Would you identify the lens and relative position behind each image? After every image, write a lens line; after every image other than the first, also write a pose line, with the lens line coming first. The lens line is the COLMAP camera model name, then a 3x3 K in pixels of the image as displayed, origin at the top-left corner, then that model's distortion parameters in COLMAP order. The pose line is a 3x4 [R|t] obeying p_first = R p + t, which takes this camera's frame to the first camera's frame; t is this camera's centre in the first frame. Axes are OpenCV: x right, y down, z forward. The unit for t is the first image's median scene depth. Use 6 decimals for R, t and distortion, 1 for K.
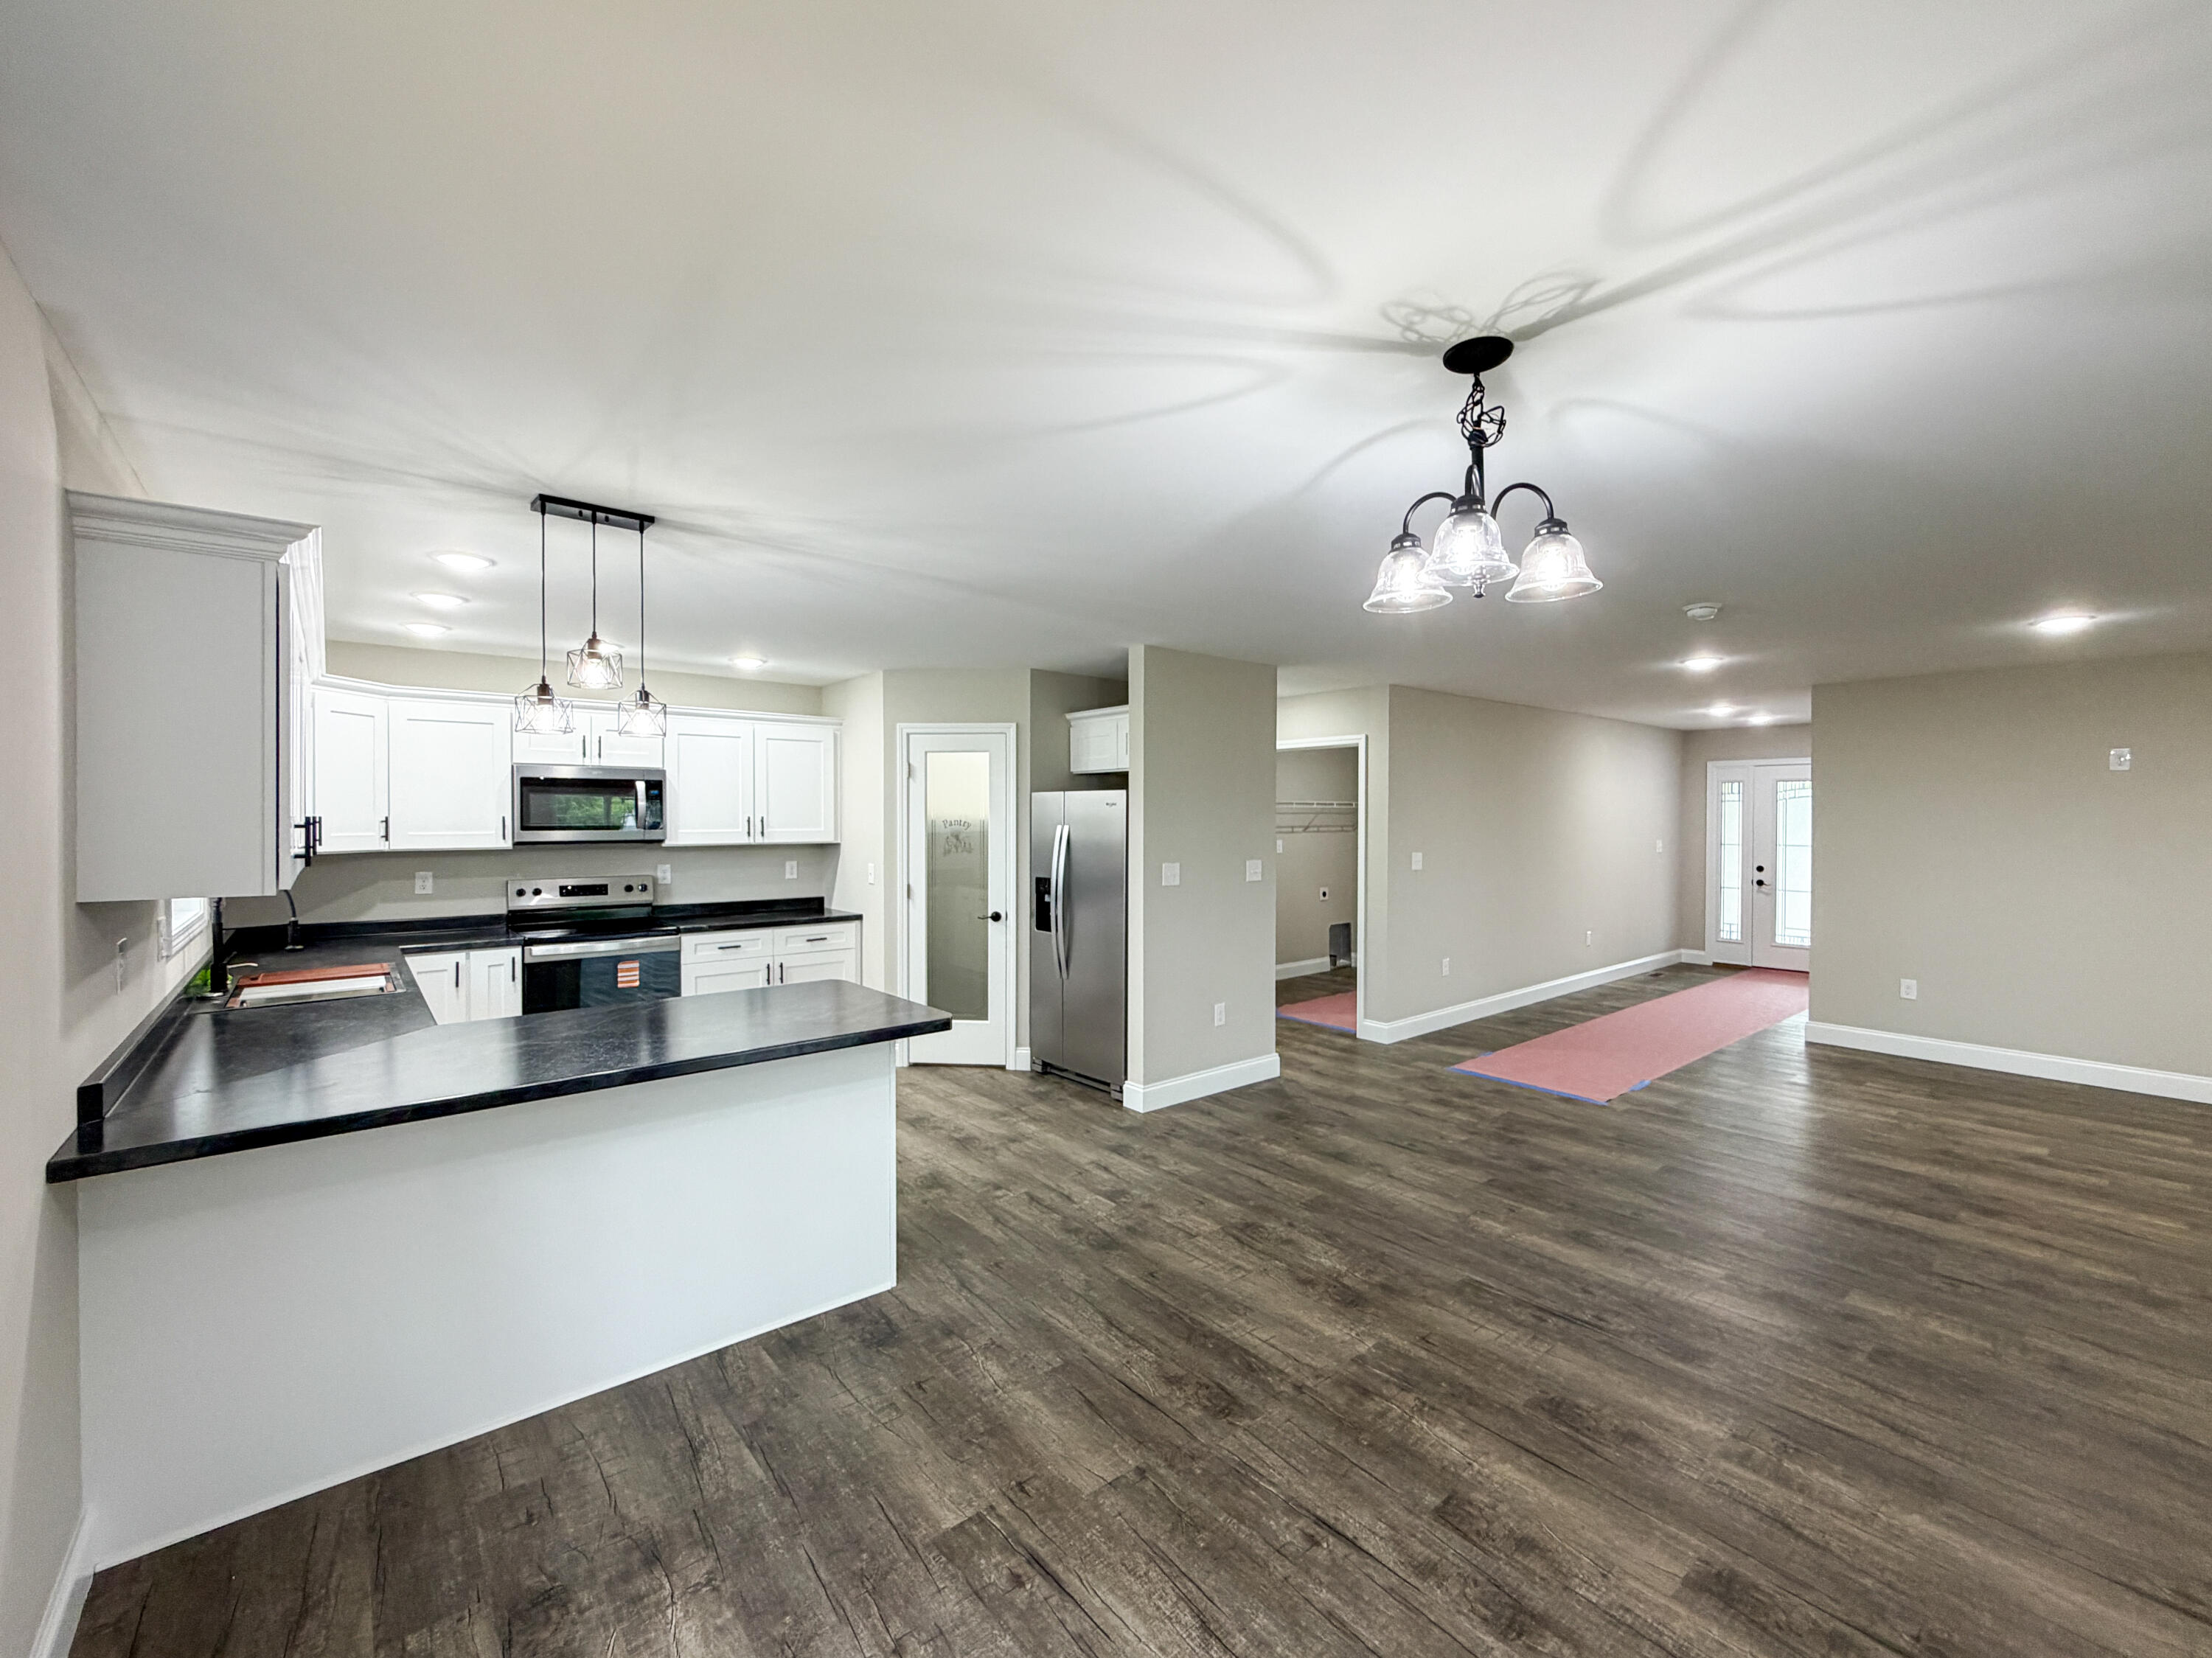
lens RADIAL K [[892.1, 0, 1112.3], [0, 892.1, 838.7], [0, 0, 1]] dist [-0.004024, 0.001584]
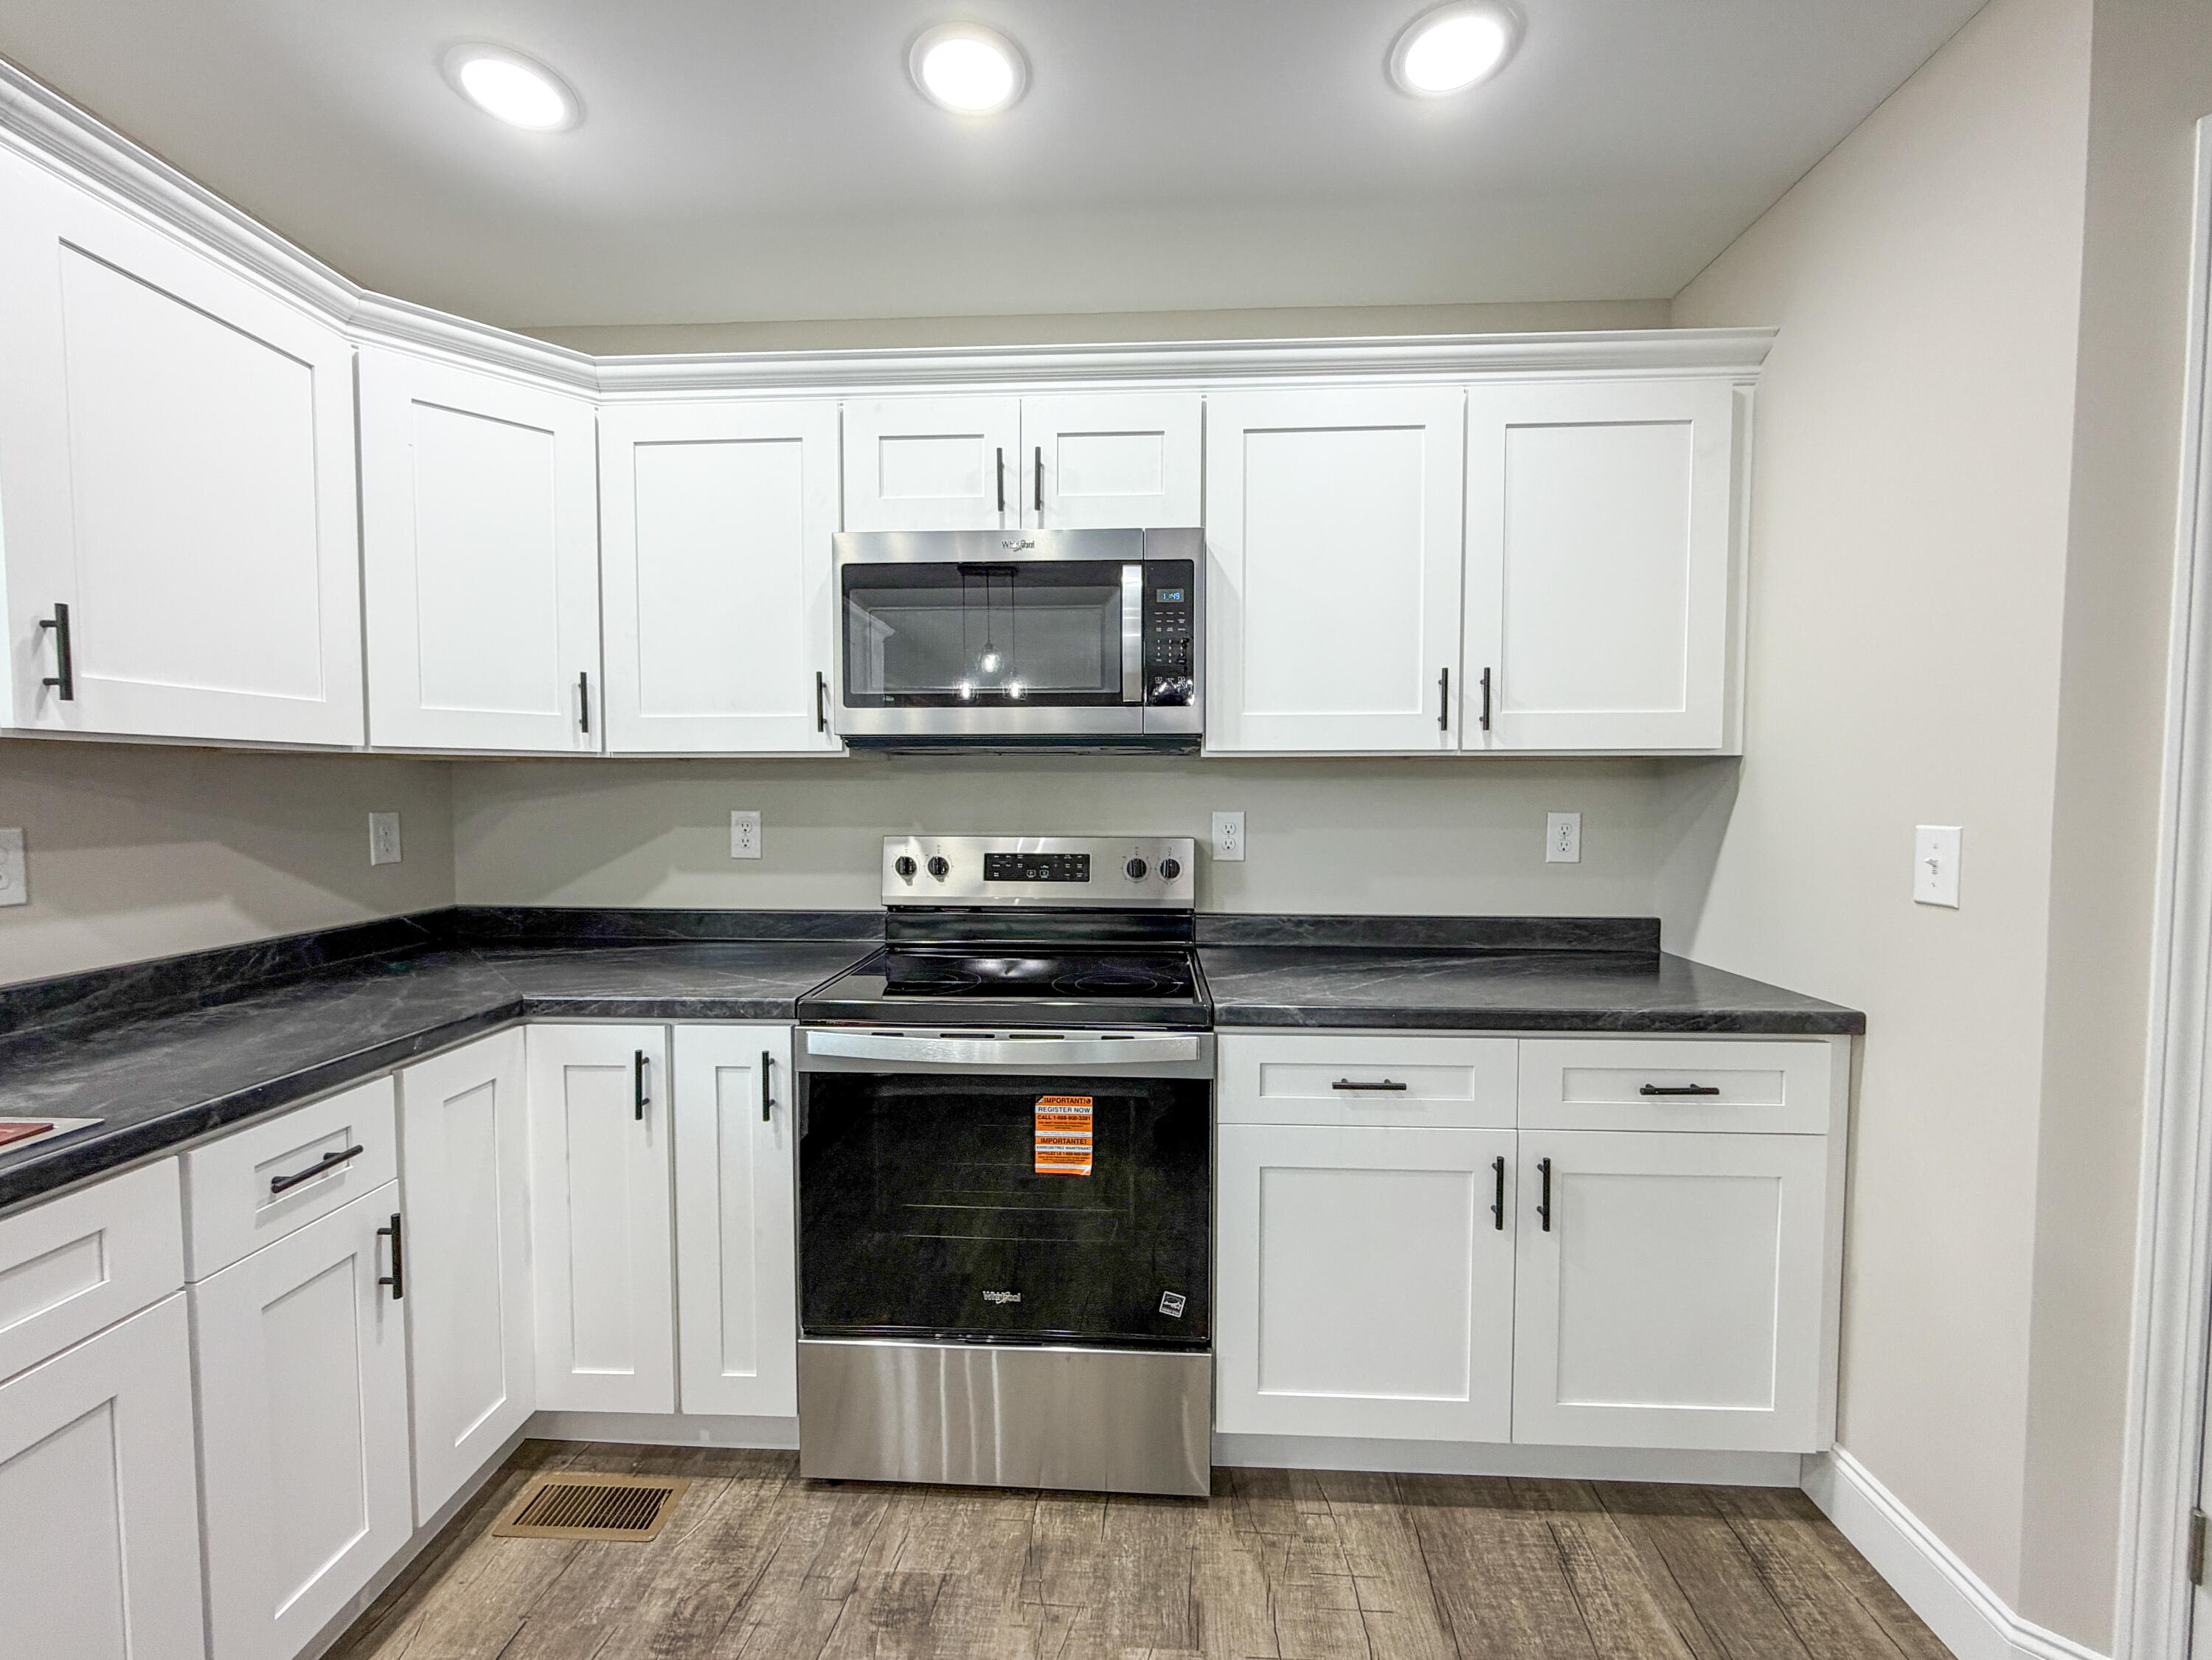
lens RADIAL K [[892.3, 0, 1107.5], [0, 892.3, 826.5], [0, 0, 1]] dist [-0.004024, 0.001584]
pose [[0.732114, 0.025860, -0.680691, -0.311888], [-0.012232, 0.999617, 0.024821, 0.030440], [0.681072, -0.009846, 0.732150, 0.769962]]
